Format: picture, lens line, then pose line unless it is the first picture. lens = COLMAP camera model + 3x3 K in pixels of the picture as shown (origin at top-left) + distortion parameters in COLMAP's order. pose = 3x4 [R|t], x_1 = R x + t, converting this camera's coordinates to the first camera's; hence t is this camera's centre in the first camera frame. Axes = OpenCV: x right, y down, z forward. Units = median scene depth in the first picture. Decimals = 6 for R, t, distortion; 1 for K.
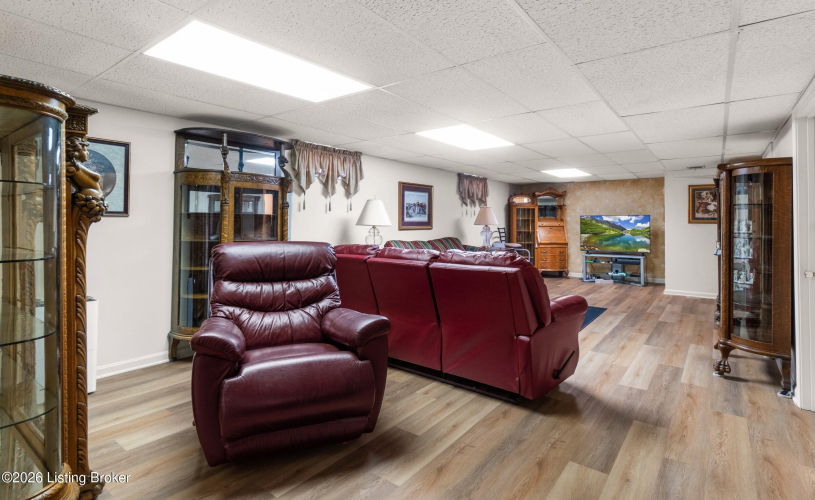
lens RADIAL K [[408.2, 0, 406.5], [0, 408.2, 226.9], [0, 0, 1]] dist [0.001199, -0.000124]
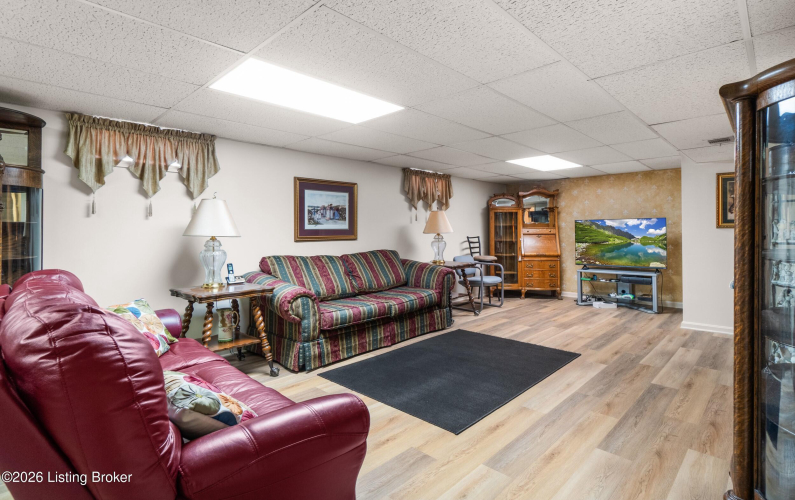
lens RADIAL K [[395.8, 0, 398.8], [0, 395.8, 237.7], [0, 0, 1]] dist [-0.003473, -0.000064]
pose [[0.993128, -0.009493, -0.116649, 0.196125], [0.009976, 0.999944, 0.003554, 0.000030], [0.116609, -0.004693, 0.993167, 0.227314]]
